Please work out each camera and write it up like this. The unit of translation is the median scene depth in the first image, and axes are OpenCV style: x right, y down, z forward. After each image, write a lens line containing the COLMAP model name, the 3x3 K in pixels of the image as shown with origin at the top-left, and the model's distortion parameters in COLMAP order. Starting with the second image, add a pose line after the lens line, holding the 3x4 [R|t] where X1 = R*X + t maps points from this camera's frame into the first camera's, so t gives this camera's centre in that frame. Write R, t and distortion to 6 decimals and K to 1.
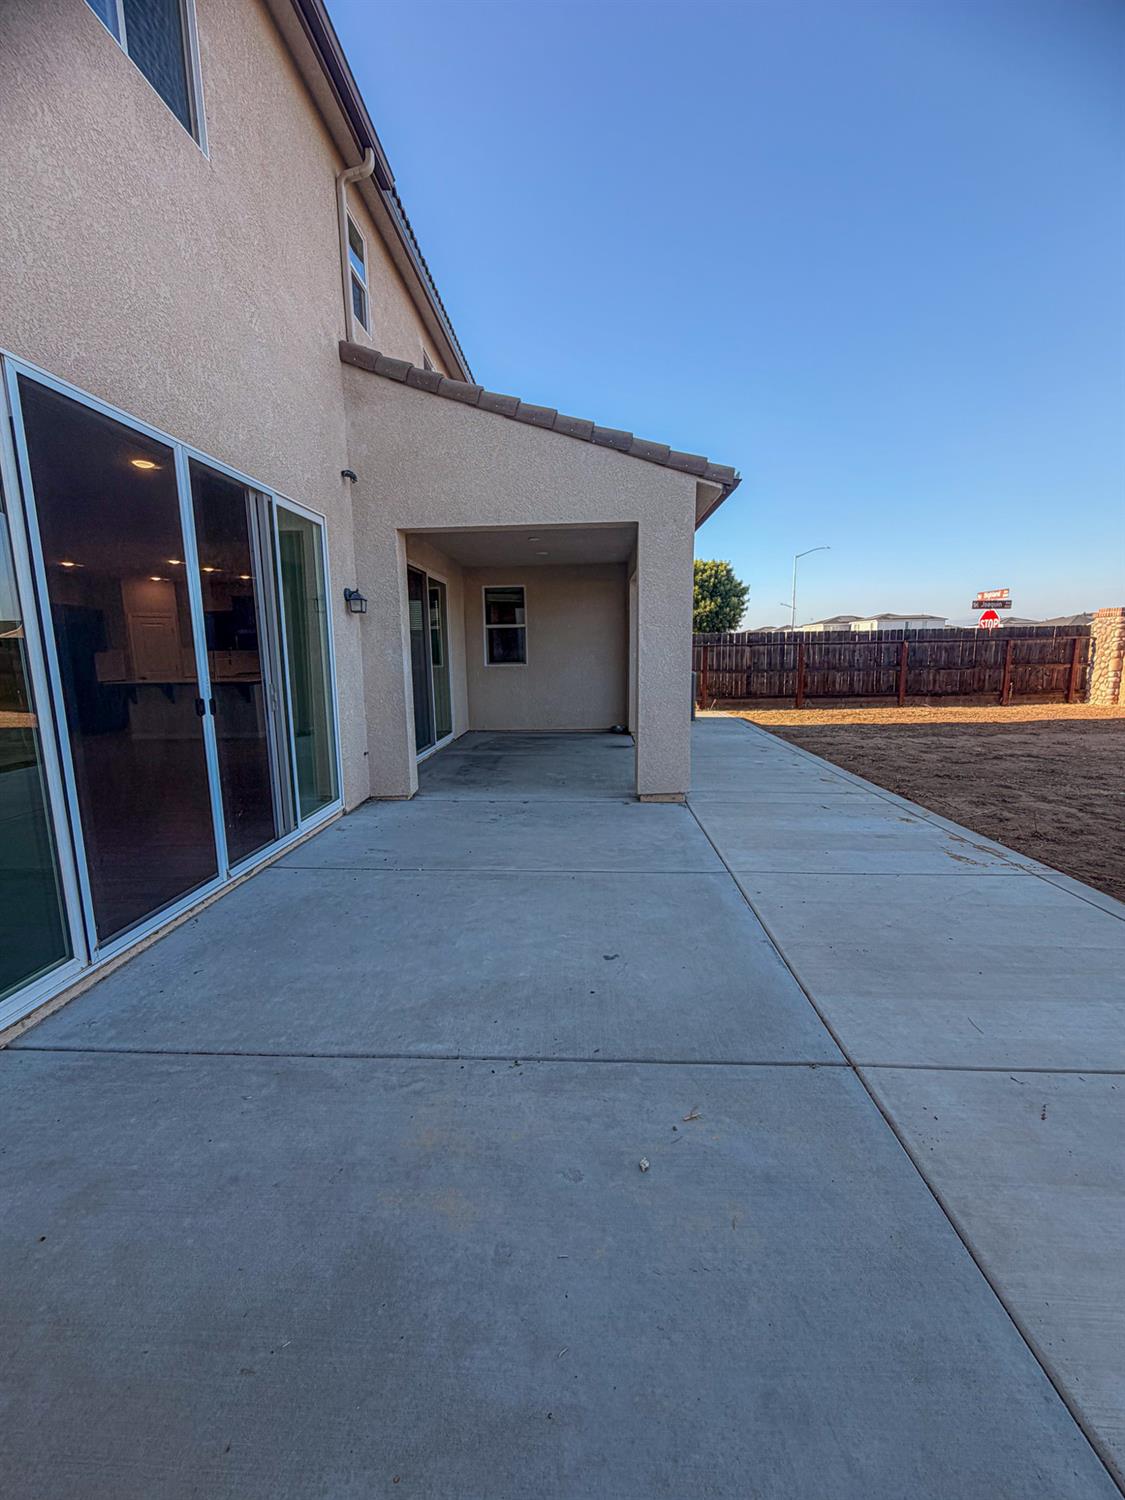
lens RADIAL K [[596.5, 0, 561.3], [0, 596.5, 744.9], [0, 0, 1]] dist [-0.000419, 0.000011]
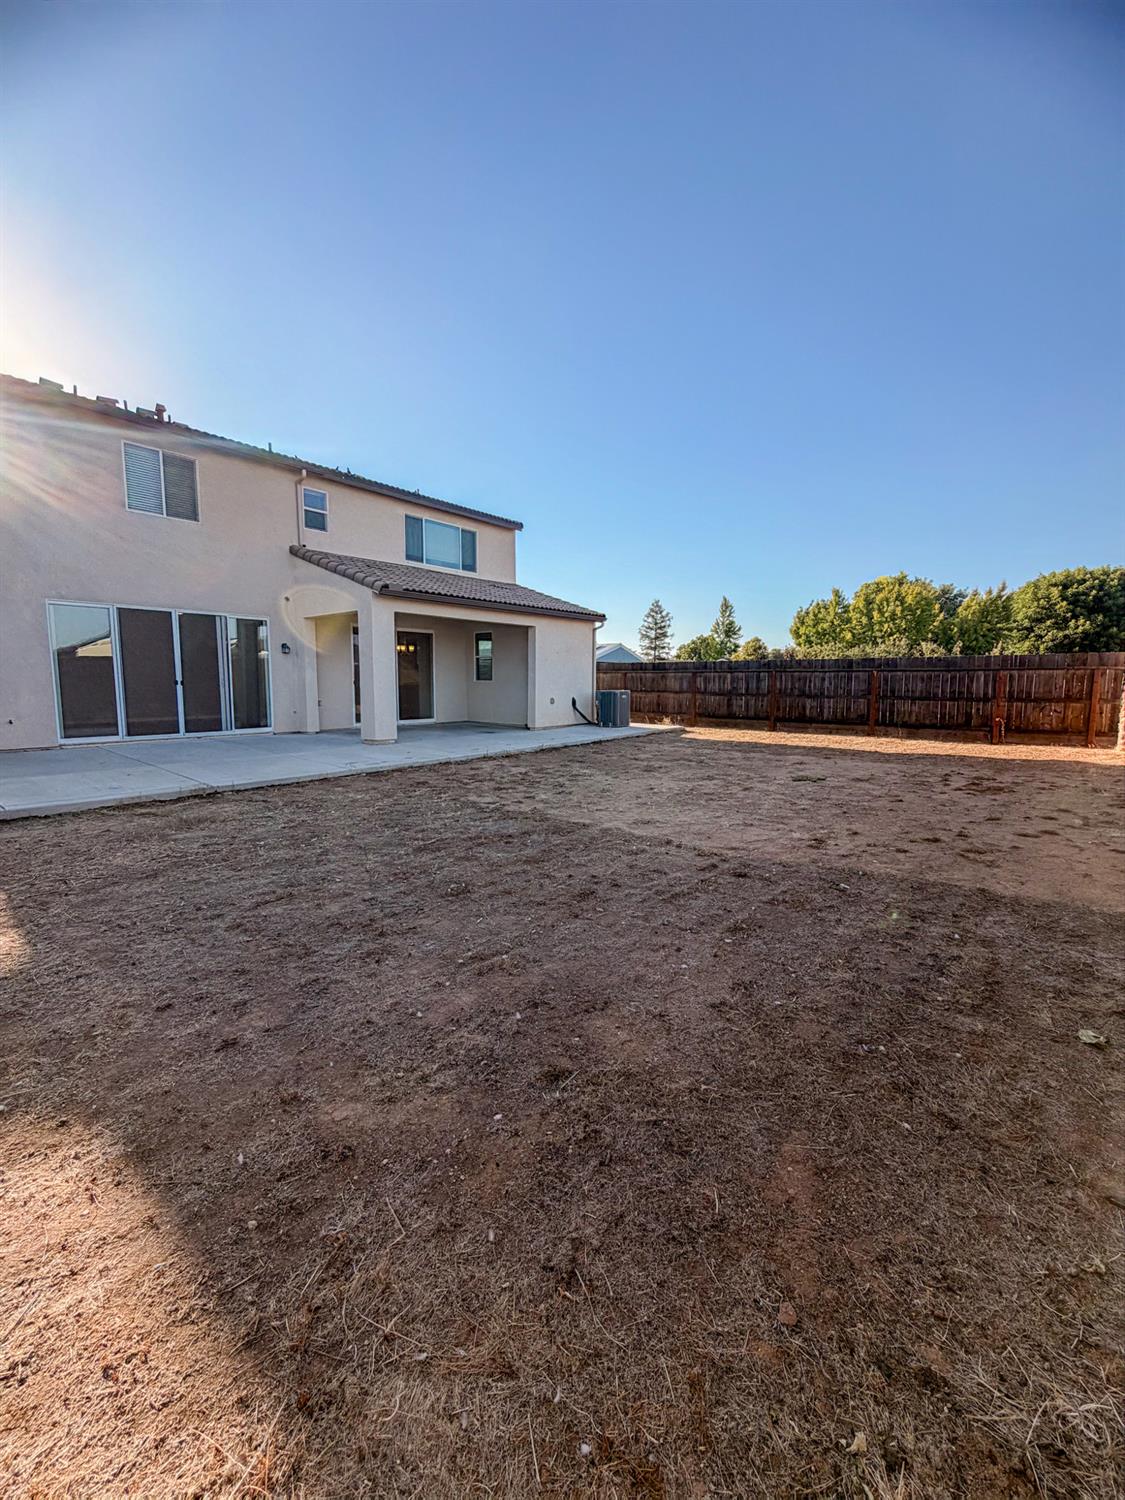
lens RADIAL K [[607.2, 0, 586.3], [0, 607.2, 753.4], [0, 0, 1]] dist [0.000139, 0.000082]
pose [[0.791515, 0.095870, -0.603584, 0.809055], [-0.114161, 0.993429, 0.008084, 0.010056], [0.600393, 0.062507, 0.797259, -0.082844]]
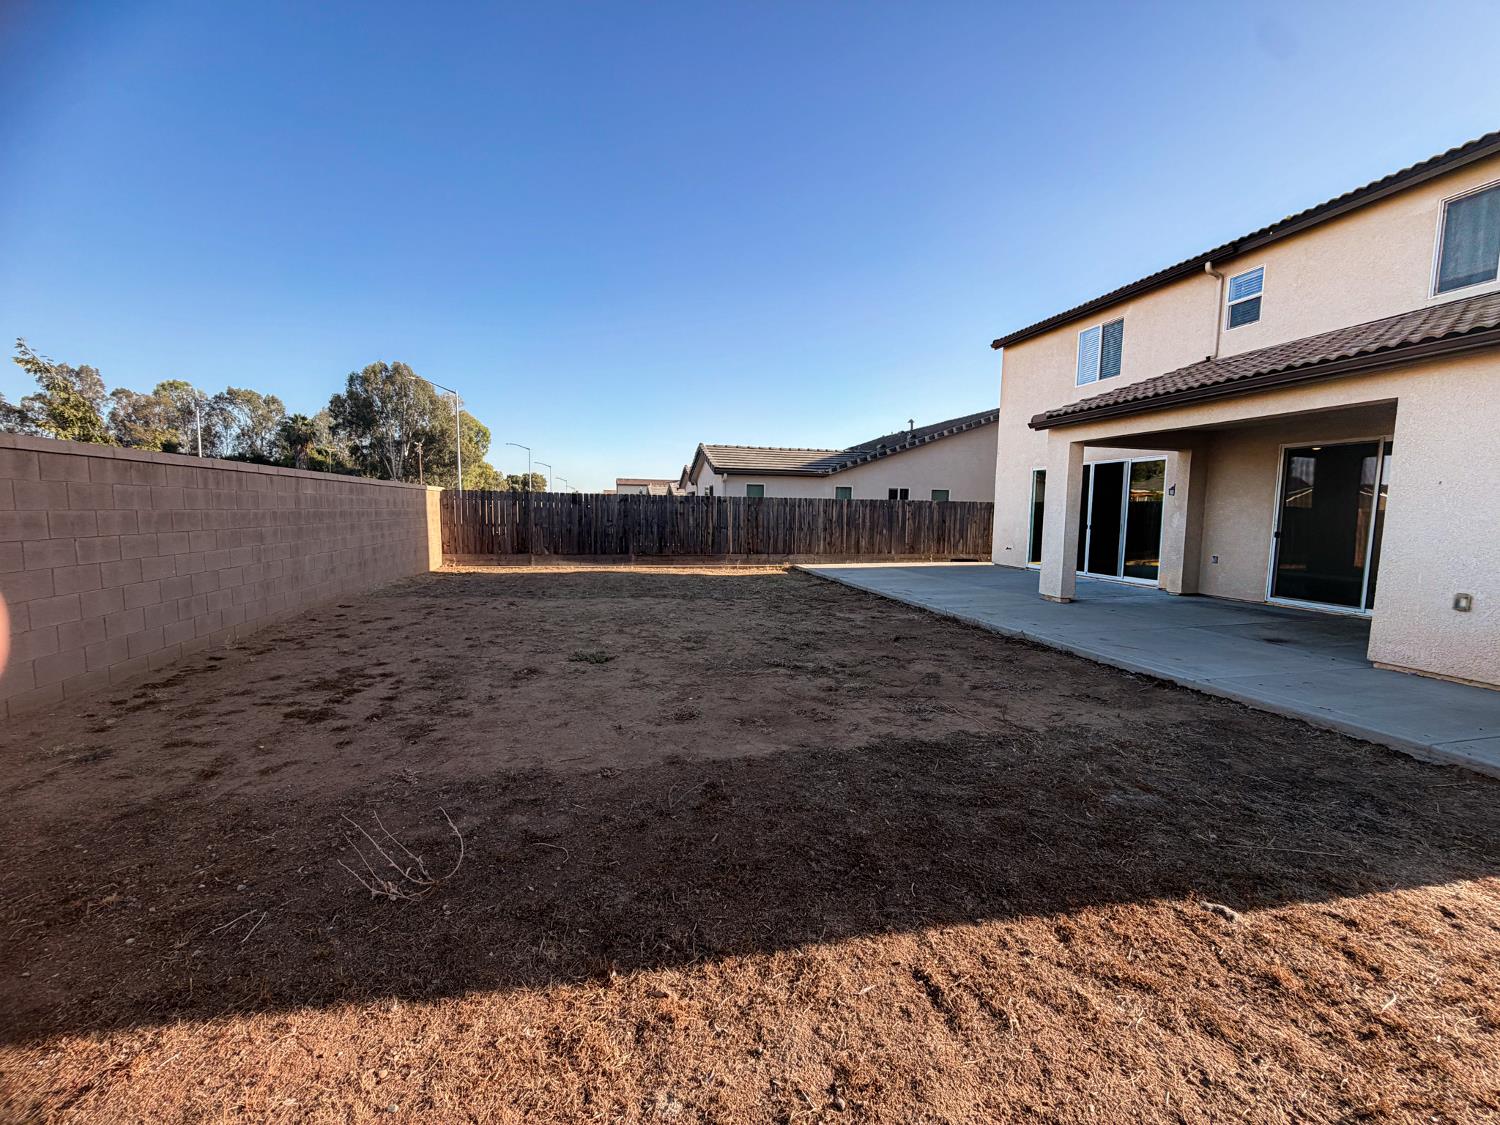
lens RADIAL K [[596.5, 0, 754.8], [0, 596.5, 573.4], [0, 0, 1]] dist [-0.000419, 0.000011]
pose [[-0.963806, 0.026911, -0.265242, 0.597823], [-0.043765, 0.965425, 0.256979, -0.156821], [0.262987, 0.259286, -0.929305, 0.955277]]
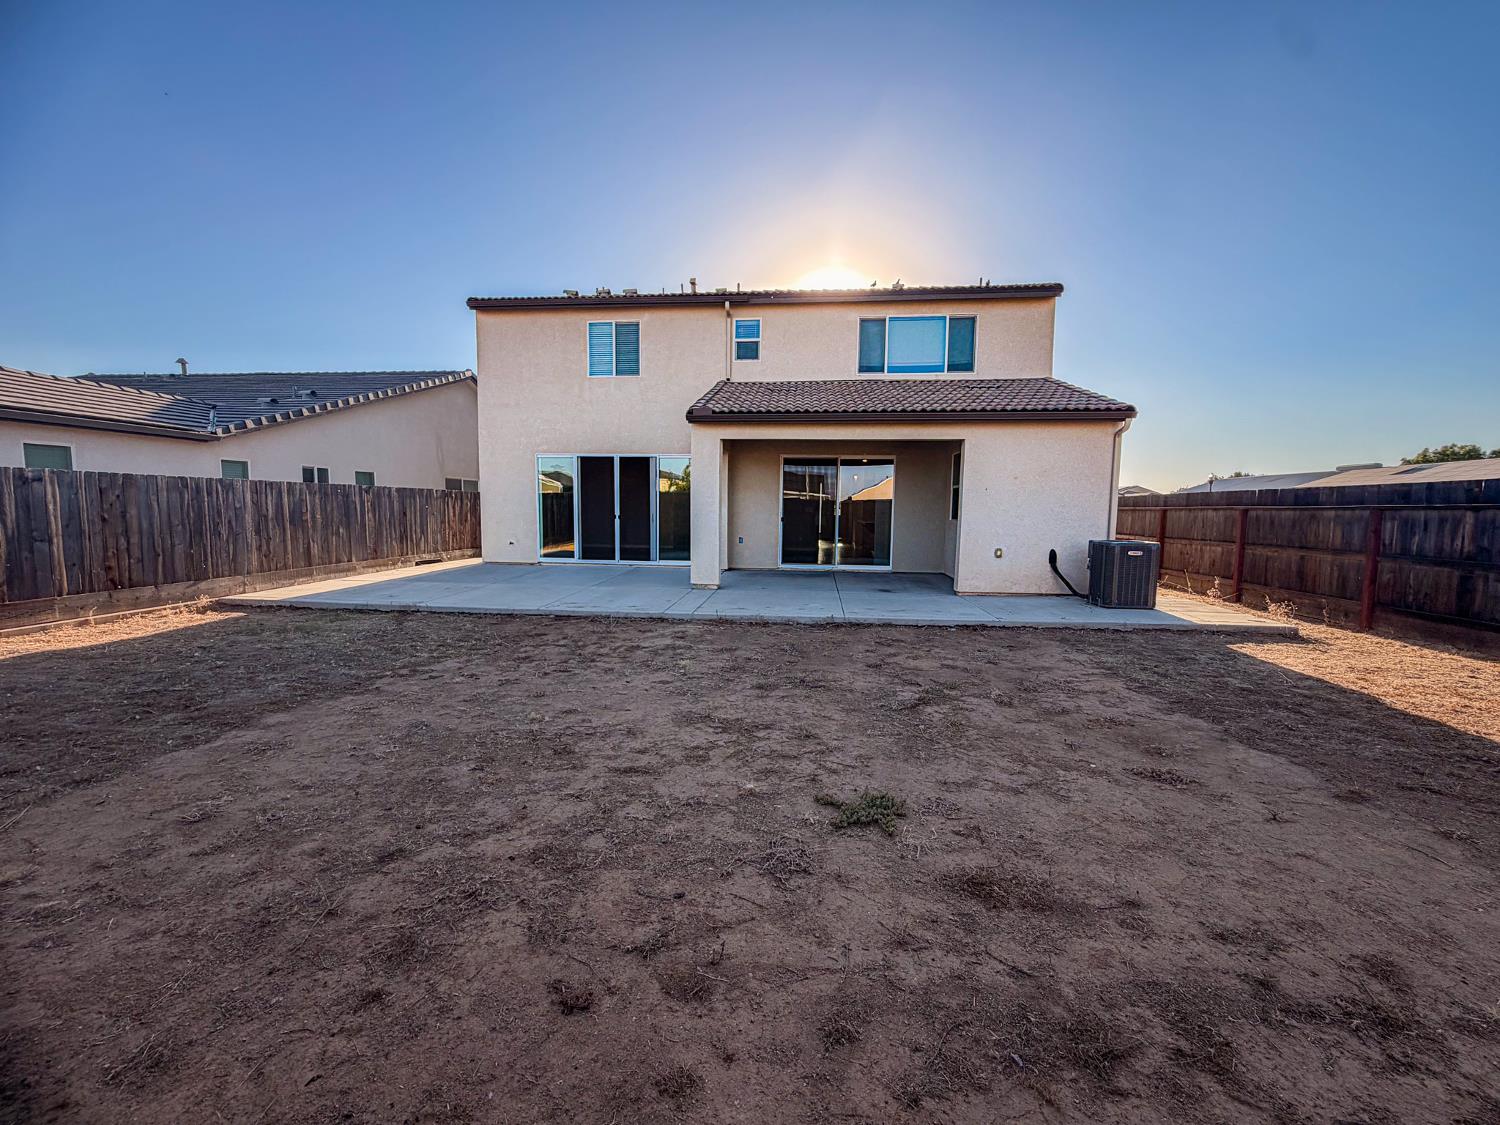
lens RADIAL K [[607.2, 0, 750.0], [0, 607.2, 562.5], [0, 0, 1]] dist [0.000139, 0.000082]
pose [[-0.082755, 0.102712, -0.991263, 0.800356], [-0.165780, 0.979397, 0.115322, -0.089034], [0.982684, 0.173875, -0.064022, 0.510432]]
